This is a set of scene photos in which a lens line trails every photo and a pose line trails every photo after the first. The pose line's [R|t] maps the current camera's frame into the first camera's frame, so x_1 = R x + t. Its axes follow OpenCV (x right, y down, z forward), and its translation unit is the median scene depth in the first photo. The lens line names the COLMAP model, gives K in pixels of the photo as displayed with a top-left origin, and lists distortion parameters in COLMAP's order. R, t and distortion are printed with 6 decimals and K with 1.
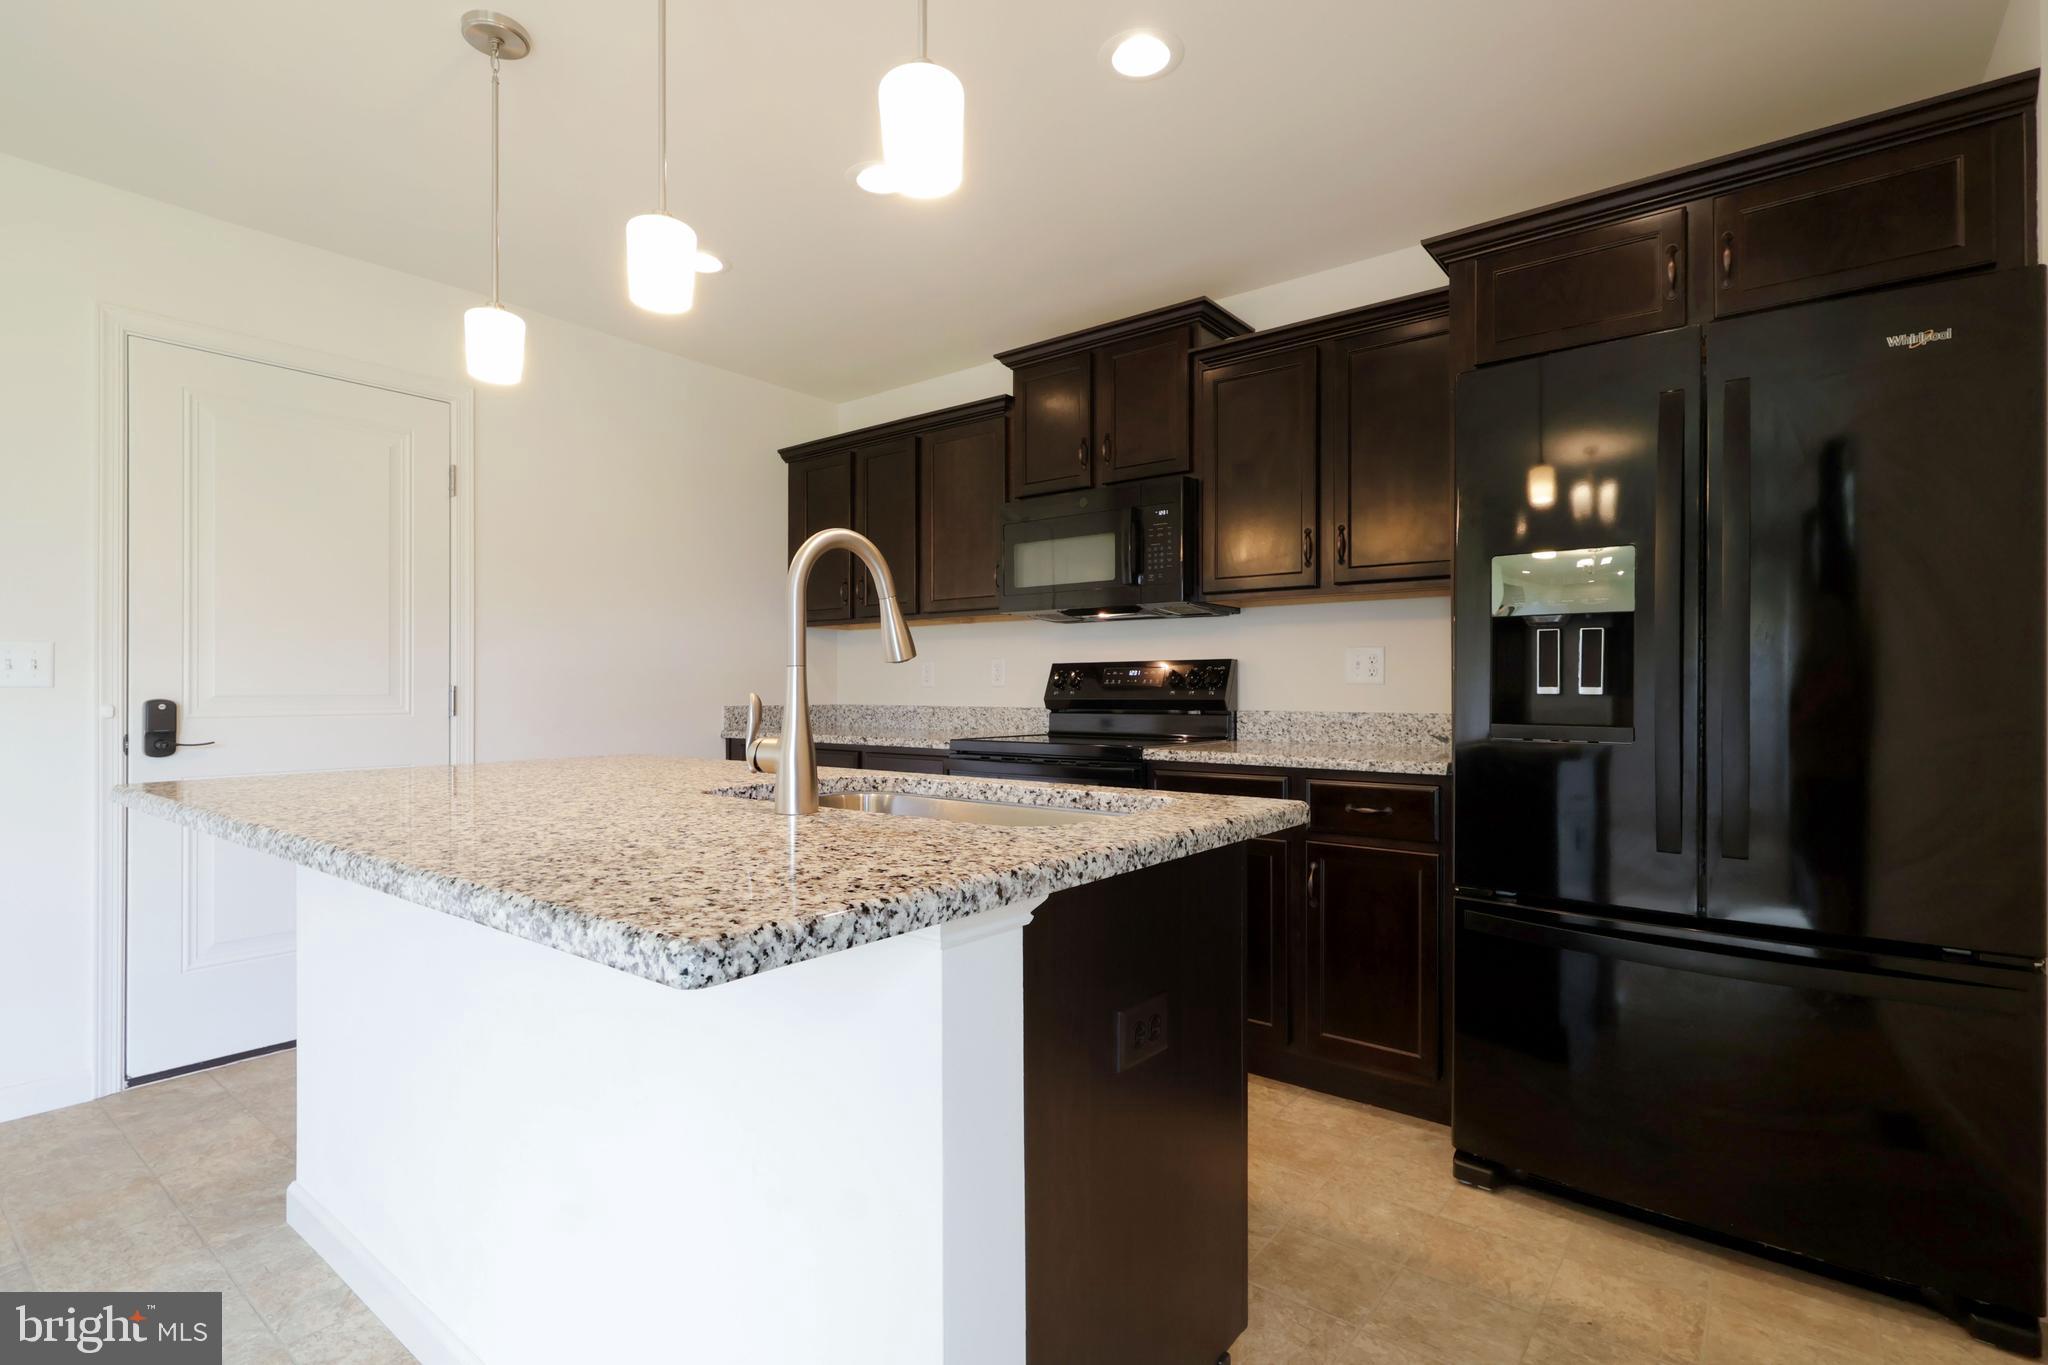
lens RADIAL K [[973.1, 0, 1011.7], [0, 973.1, 726.8], [0, 0, 1]] dist [0.008365, 0.001830]
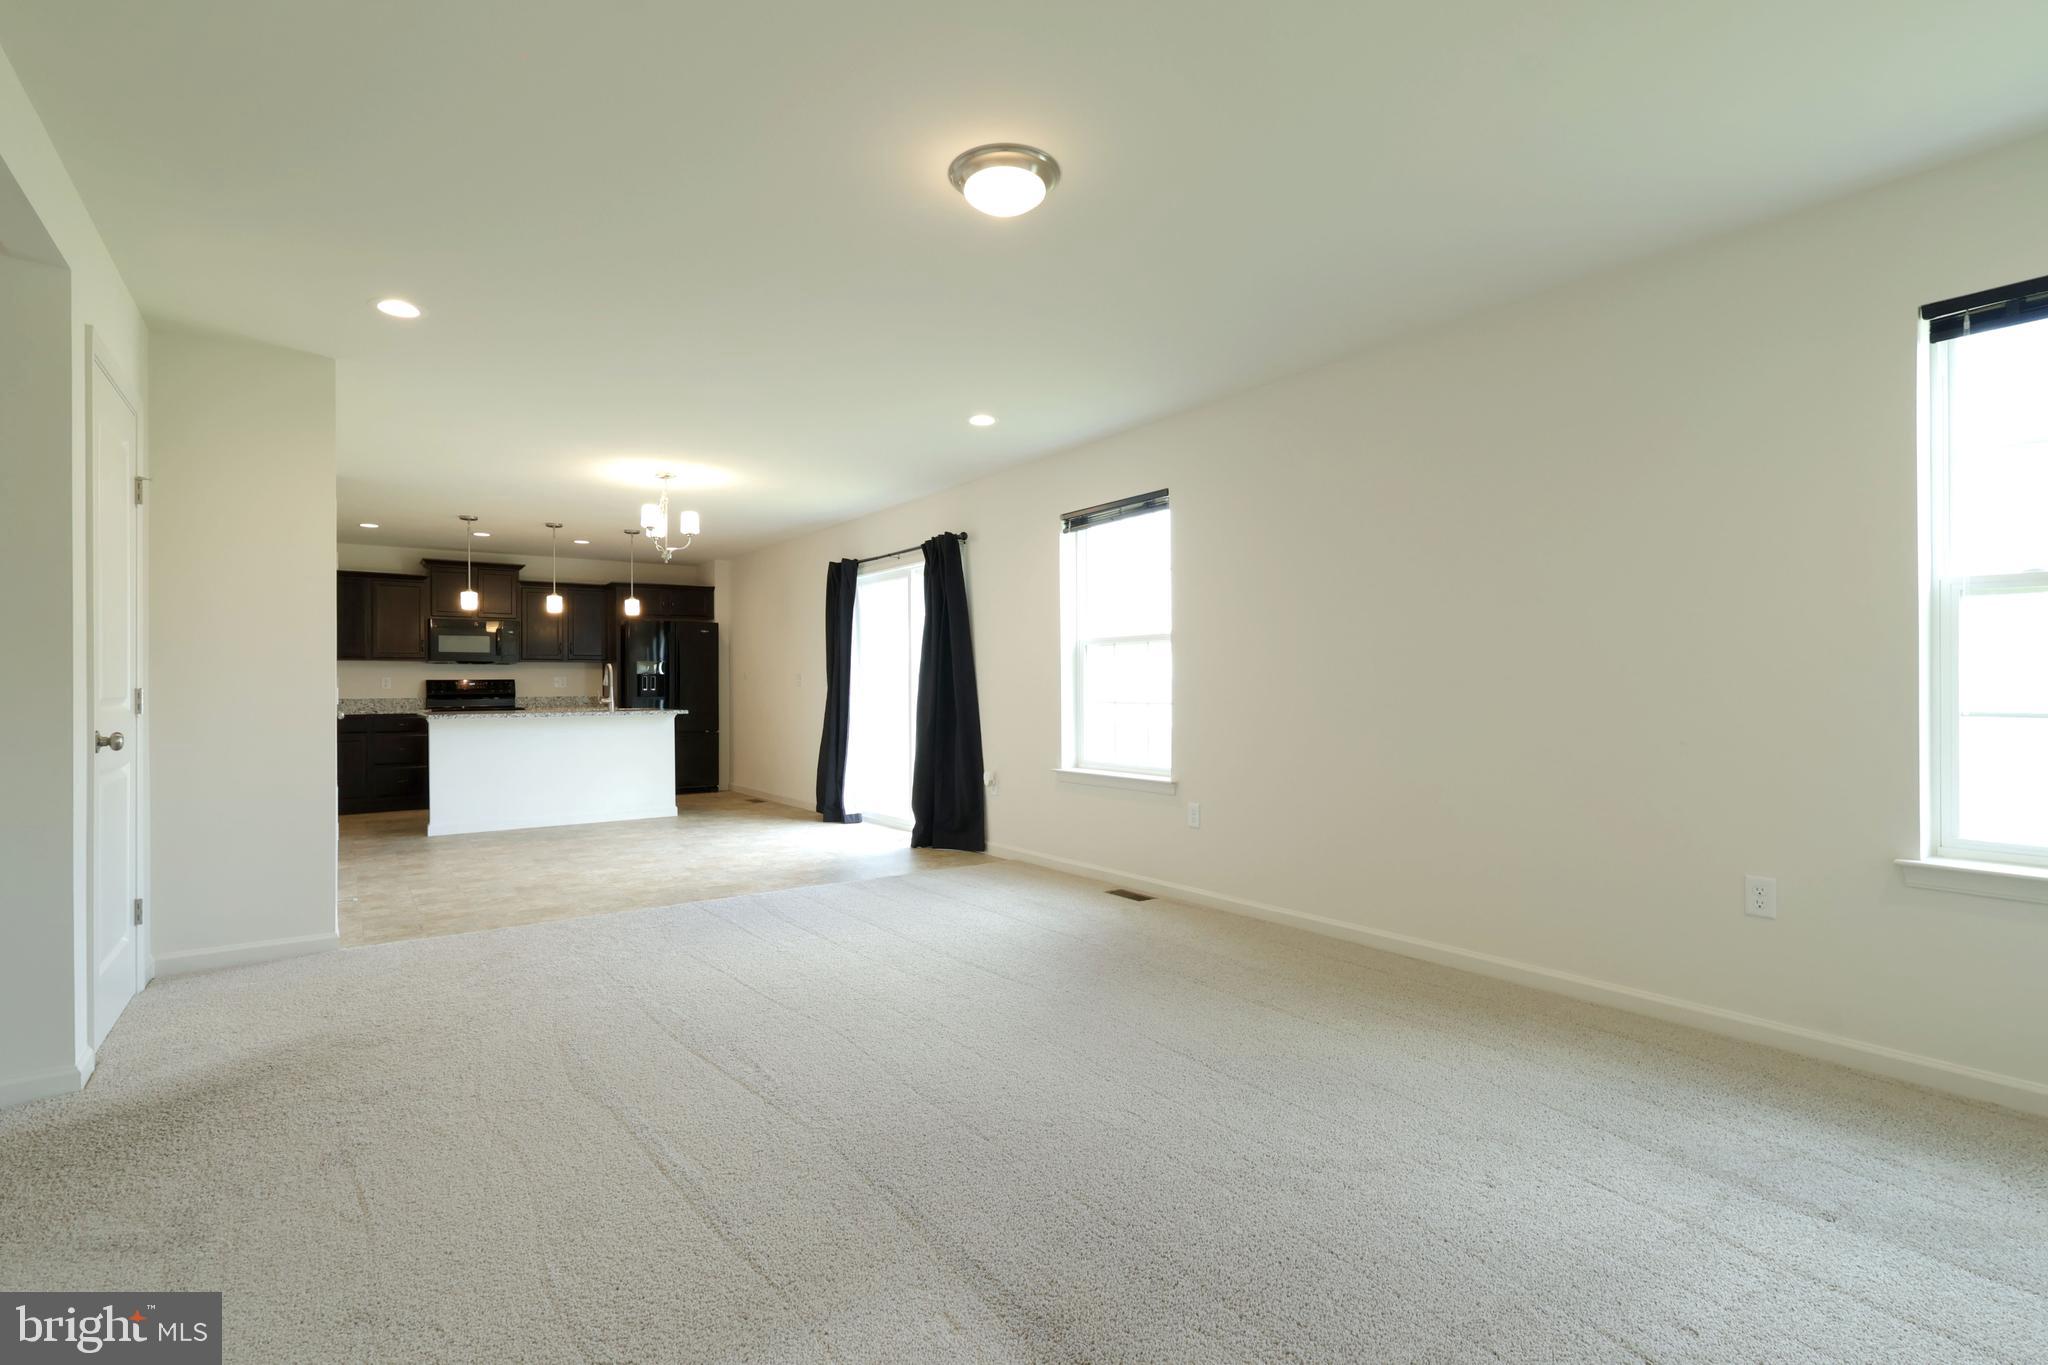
lens RADIAL K [[973.1, 0, 1019.0], [0, 973.1, 685.5], [0, 0, 1]] dist [0.008365, 0.001830]
pose [[0.283132, 0.002149, 0.959079, -2.113340], [0.041913, 0.999014, -0.014612, 0.053063], [-0.958165, 0.044335, 0.282763, -1.259781]]
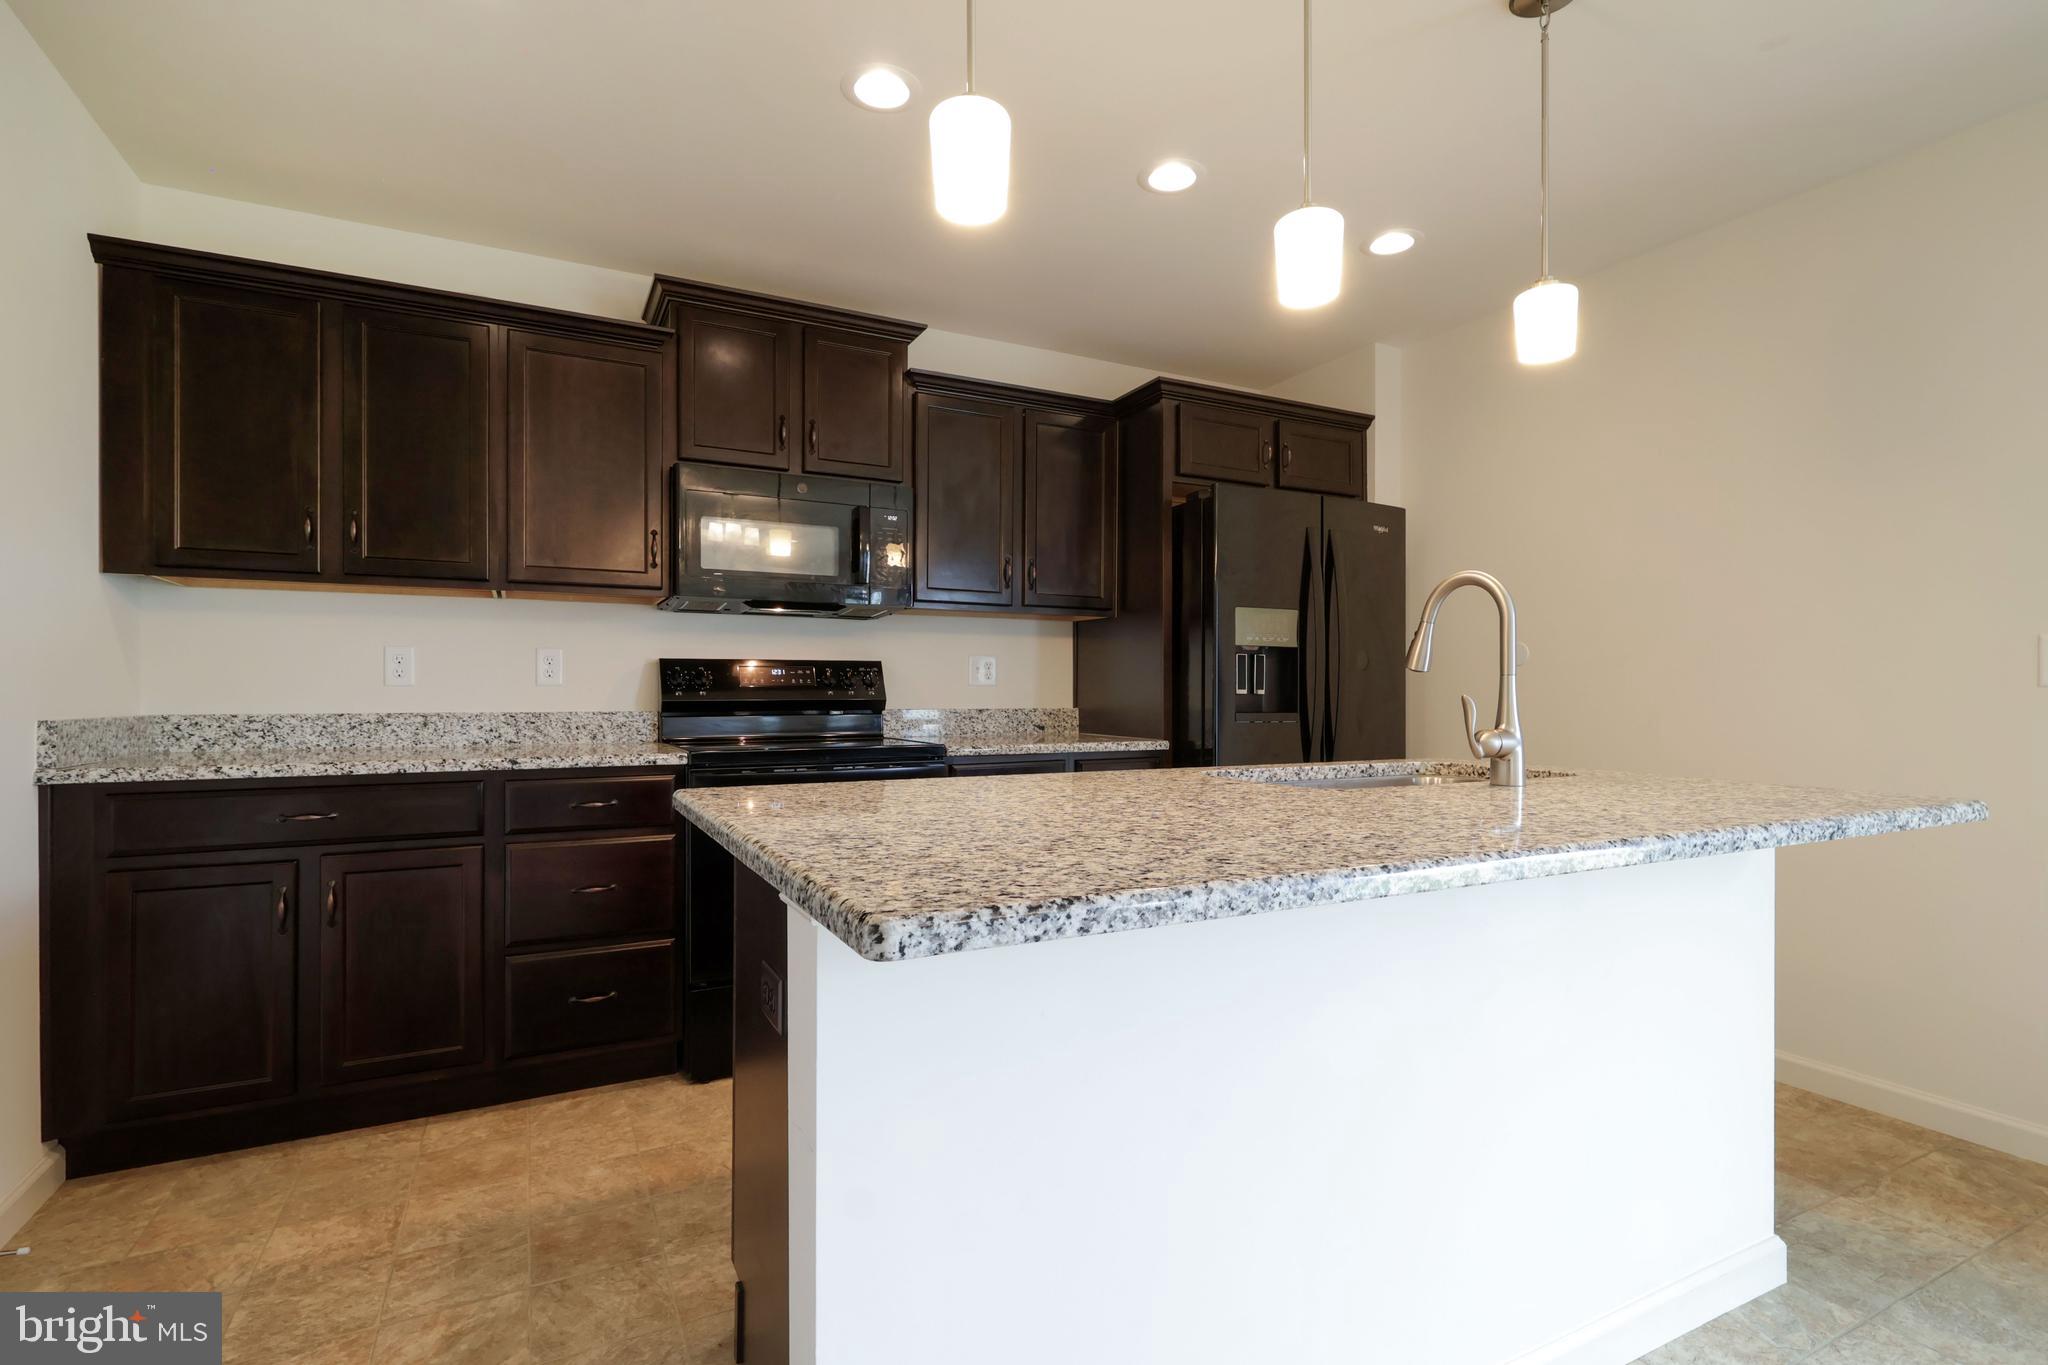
lens RADIAL K [[973.1, 0, 1020.4], [0, 973.1, 693.5], [0, 0, 1]] dist [0.008365, 0.001830]
pose [[0.416808, -0.000840, 0.908994, -0.656262], [0.032549, 0.999372, -0.014002, -0.014332], [-0.908412, 0.035423, 0.416574, 0.411997]]
